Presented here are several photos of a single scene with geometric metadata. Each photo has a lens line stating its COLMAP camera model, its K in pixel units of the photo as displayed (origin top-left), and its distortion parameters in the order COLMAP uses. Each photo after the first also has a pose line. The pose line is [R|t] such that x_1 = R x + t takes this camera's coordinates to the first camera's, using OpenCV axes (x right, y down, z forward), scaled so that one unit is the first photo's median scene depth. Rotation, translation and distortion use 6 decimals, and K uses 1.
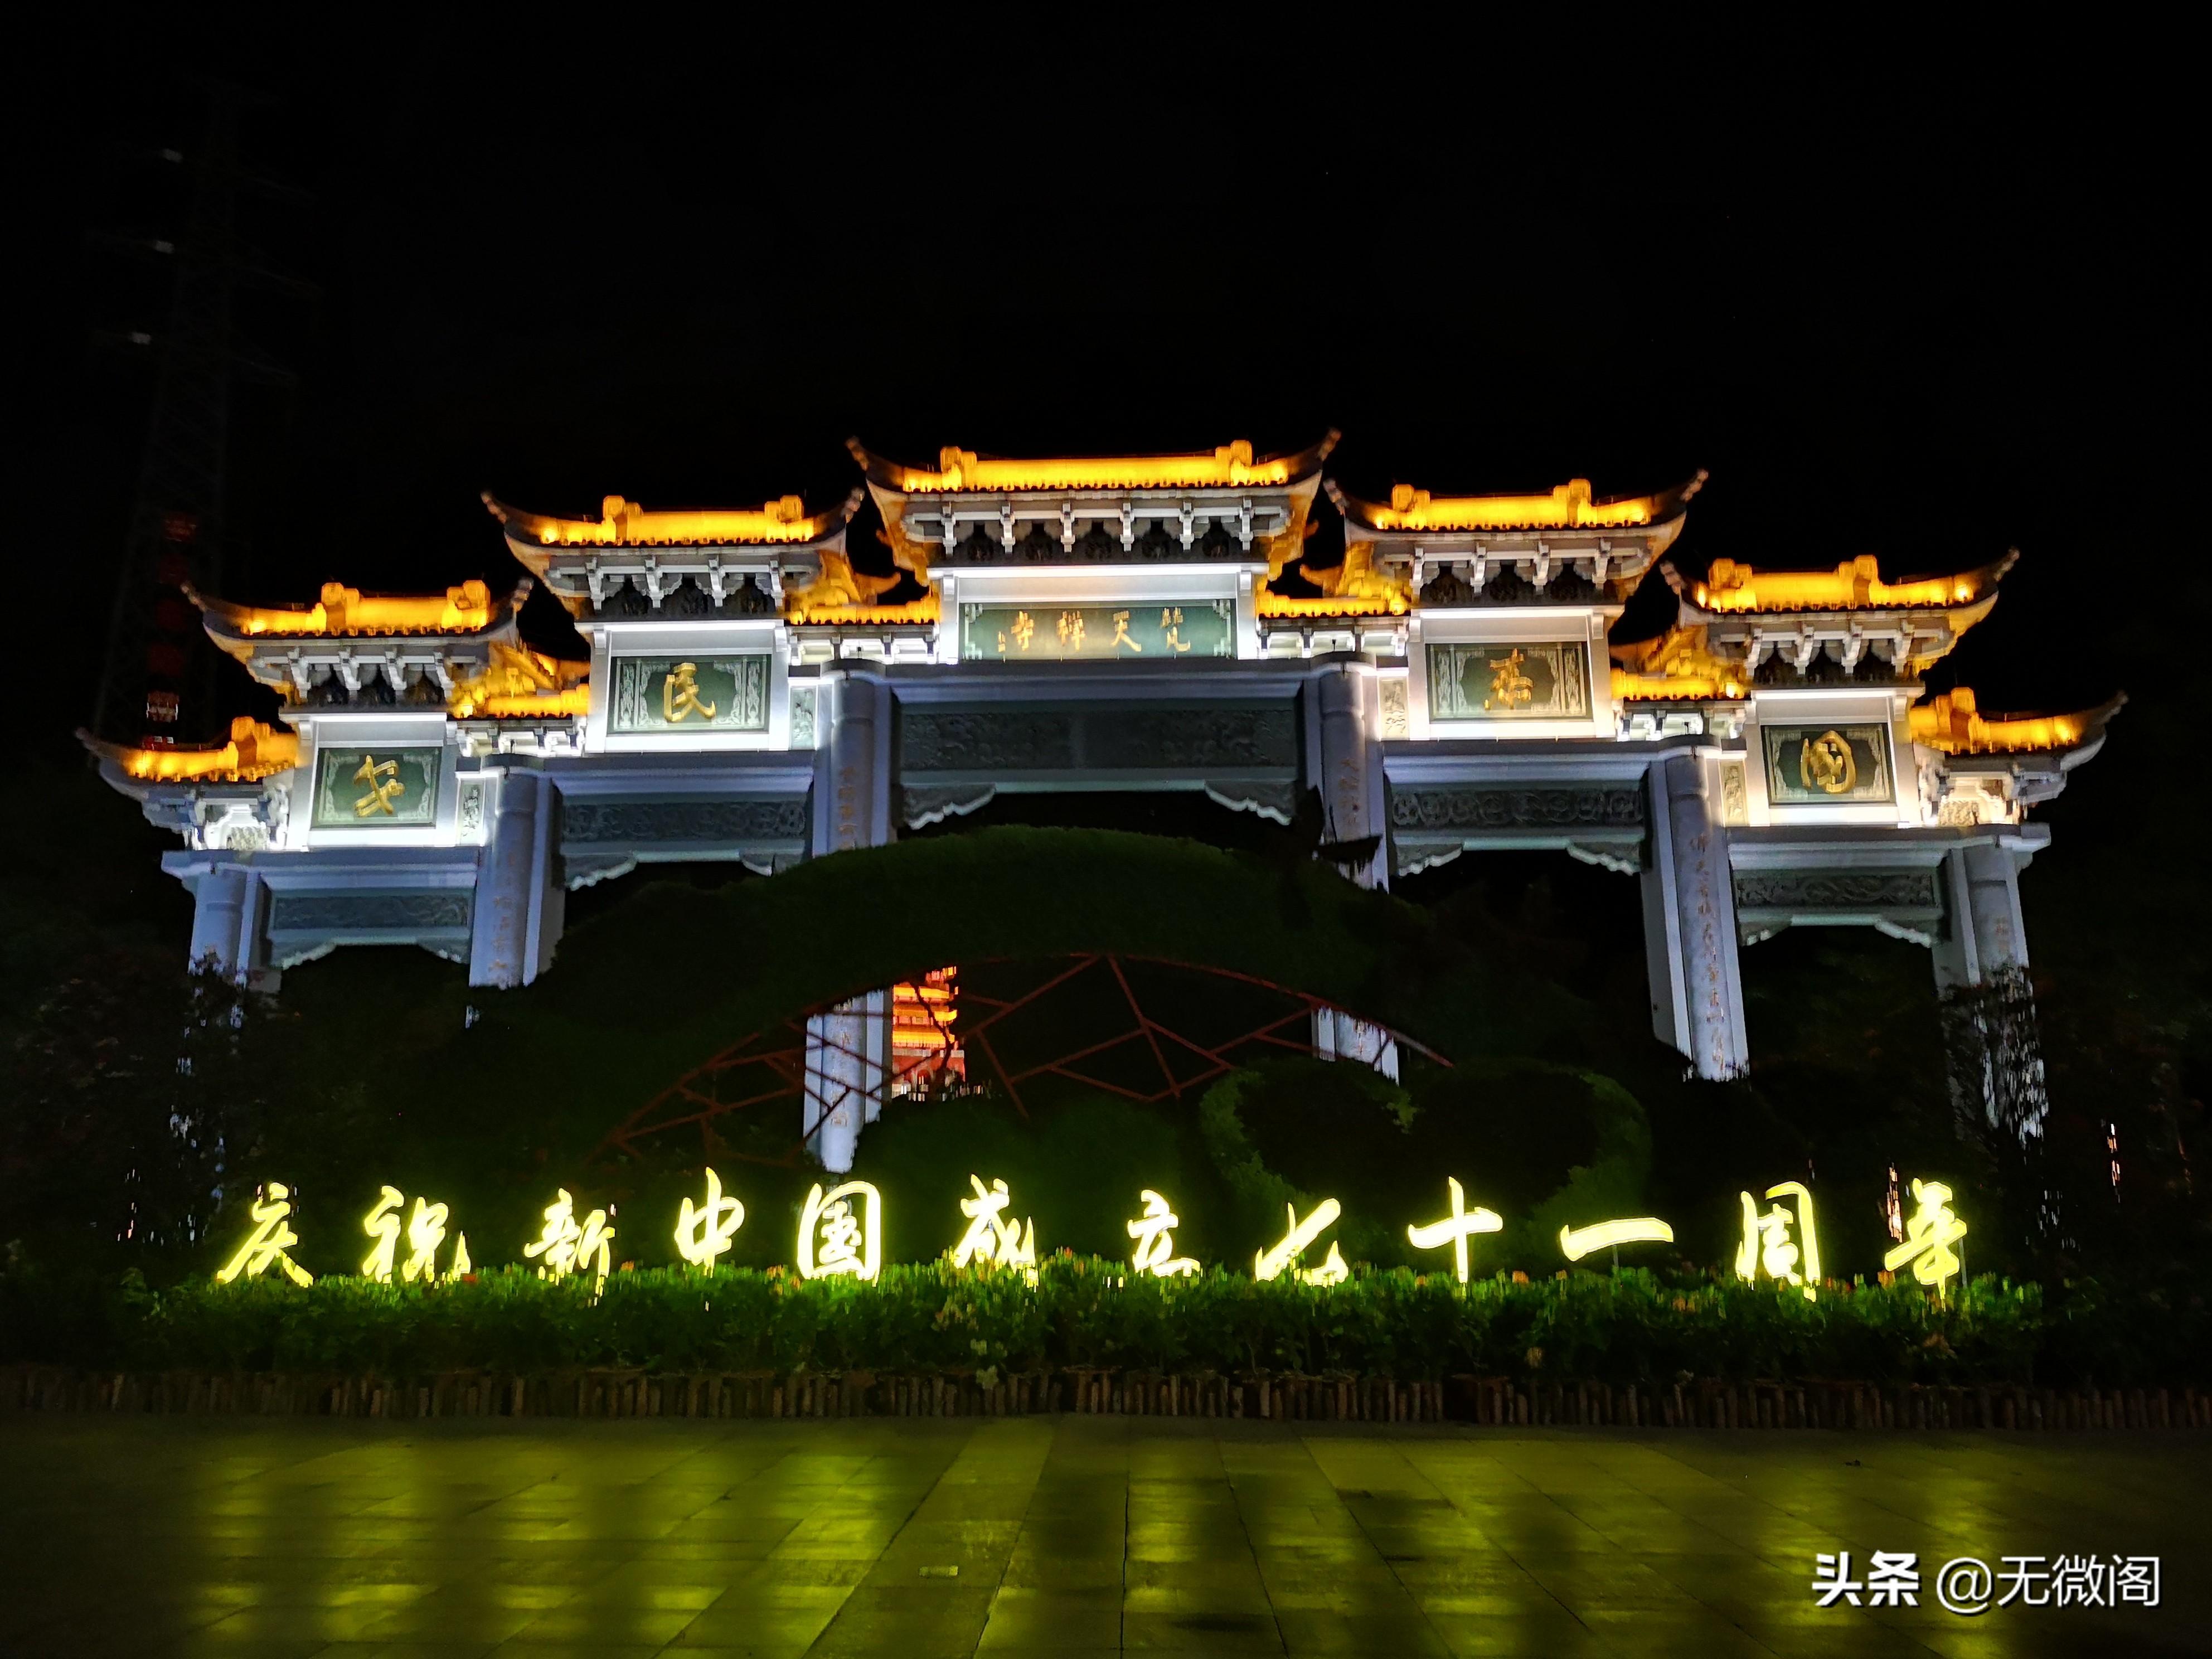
lens RADIAL K [[1712.1, 0, 1106.0], [0, 1712.1, 829.5], [0, 0, 1]] dist [0.090404, -0.111600]
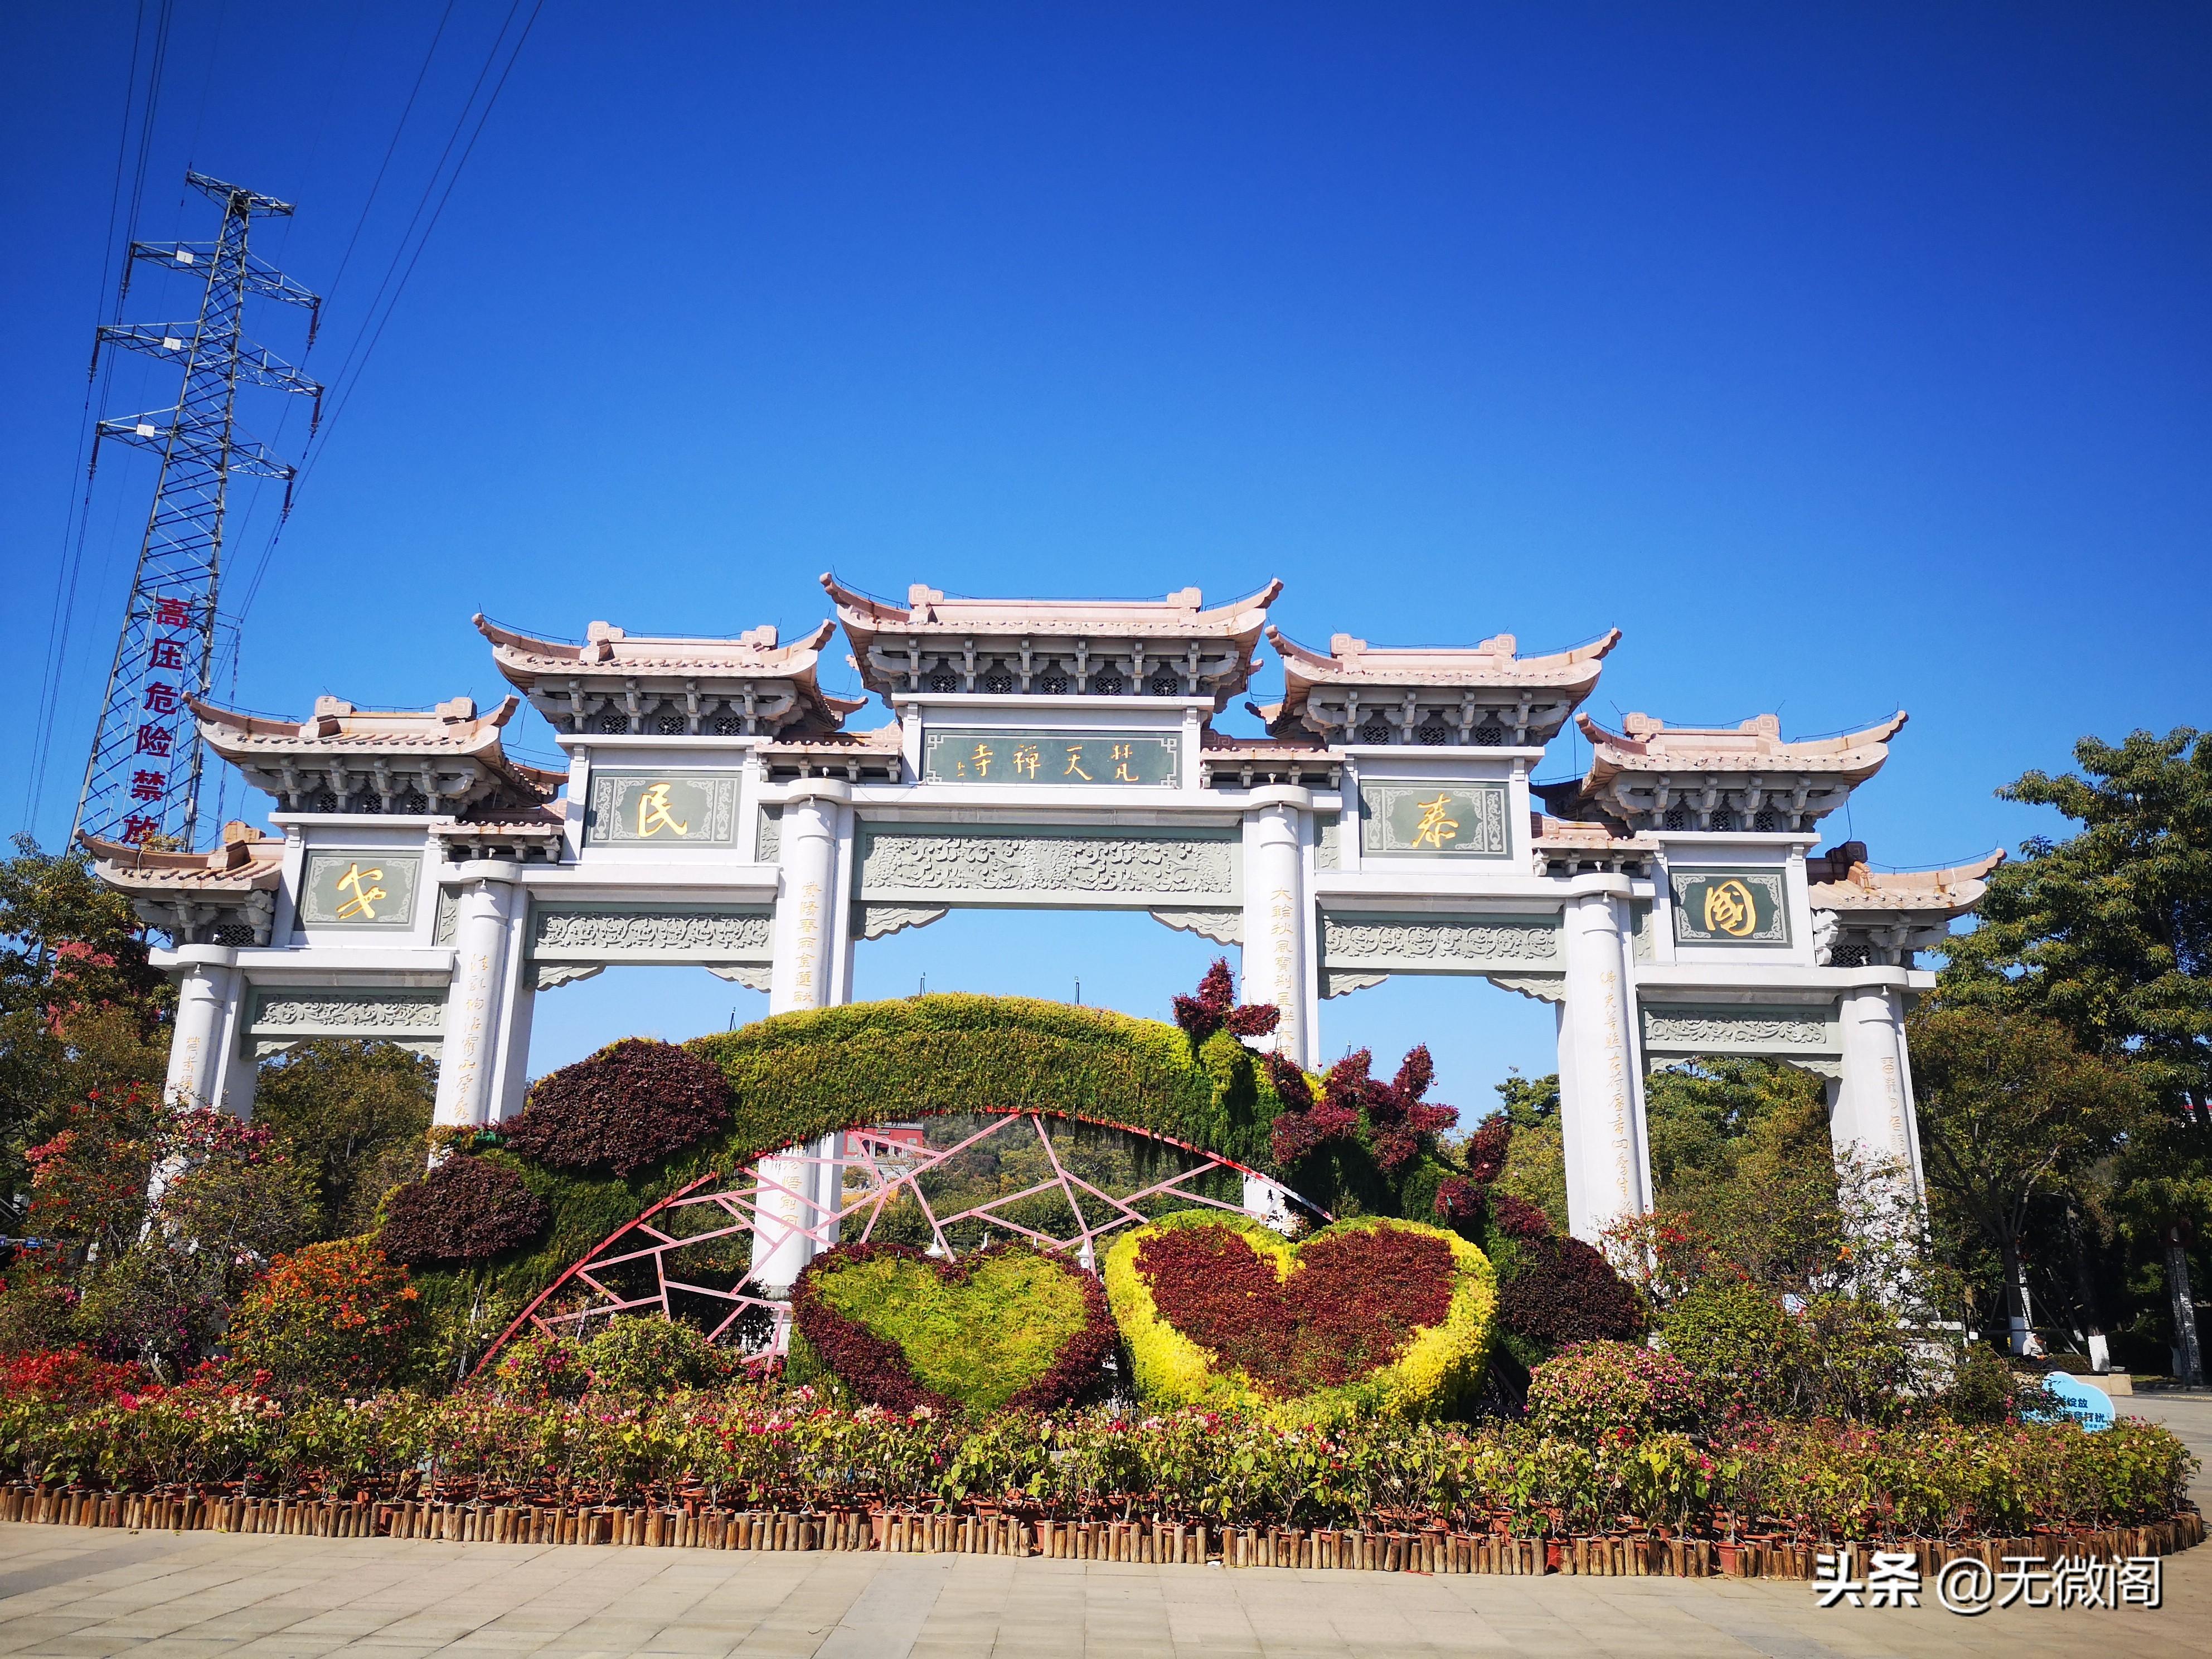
lens RADIAL K [[1712.1, 0, 1106.0], [0, 1712.1, 829.5], [0, 0, 1]] dist [0.090404, -0.111600]
pose [[0.999456, 0.028521, 0.016548, 0.026339], [-0.027839, 0.998809, -0.040065, -0.065638], [-0.017671, 0.039582, 0.999060, -0.122146]]
